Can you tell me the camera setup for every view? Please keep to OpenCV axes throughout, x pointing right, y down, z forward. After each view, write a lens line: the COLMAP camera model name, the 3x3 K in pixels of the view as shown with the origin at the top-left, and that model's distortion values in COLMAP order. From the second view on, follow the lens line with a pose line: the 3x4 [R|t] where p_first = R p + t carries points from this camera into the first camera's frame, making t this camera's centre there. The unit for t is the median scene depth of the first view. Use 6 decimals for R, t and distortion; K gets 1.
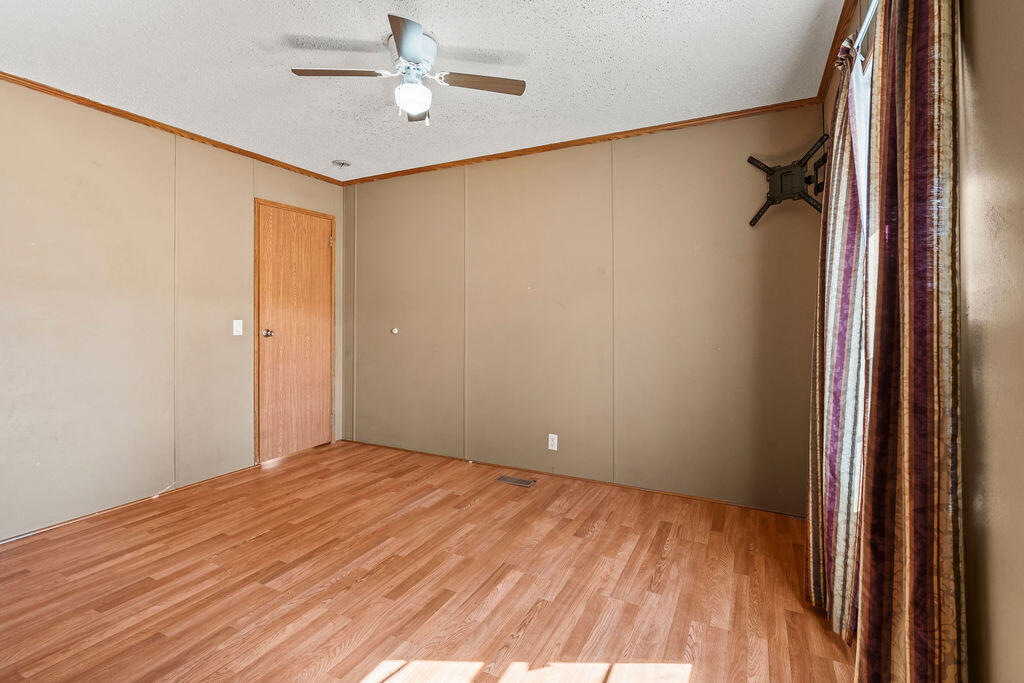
lens RADIAL K [[477.7, 0, 505.2], [0, 477.7, 312.3], [0, 0, 1]] dist [-0.008040, 0.000977]
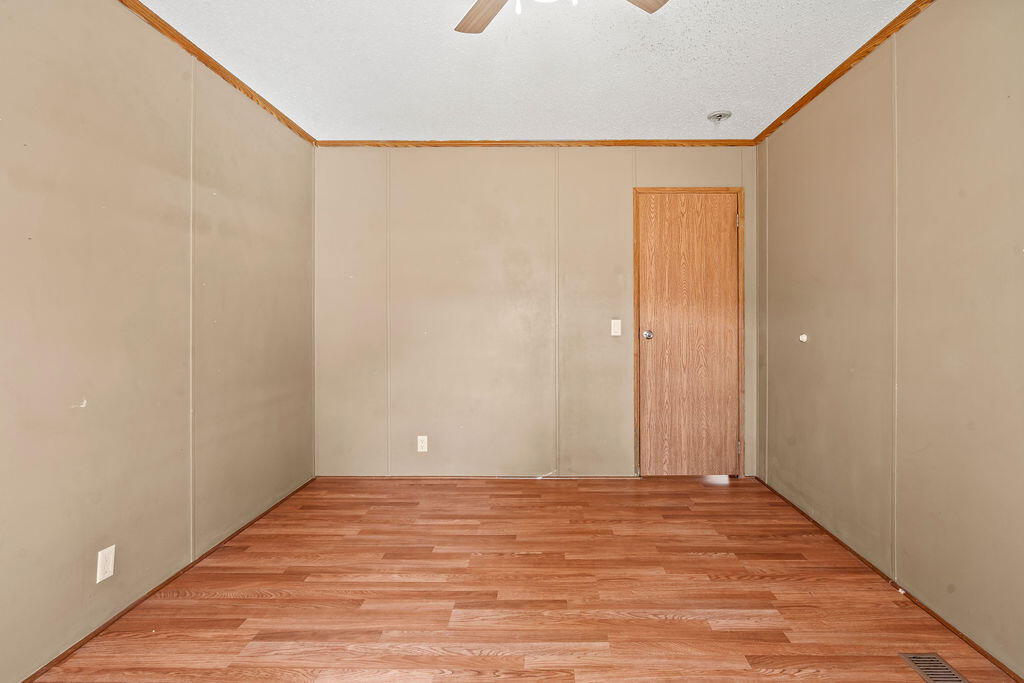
lens RADIAL K [[477.7, 0, 505.2], [0, 477.7, 312.3], [0, 0, 1]] dist [-0.008040, 0.000977]
pose [[0.455001, -0.007190, -0.890462, 0.236758], [0.007177, 0.999965, -0.004407, 0.005274], [0.890462, -0.004385, 0.455037, 0.448425]]
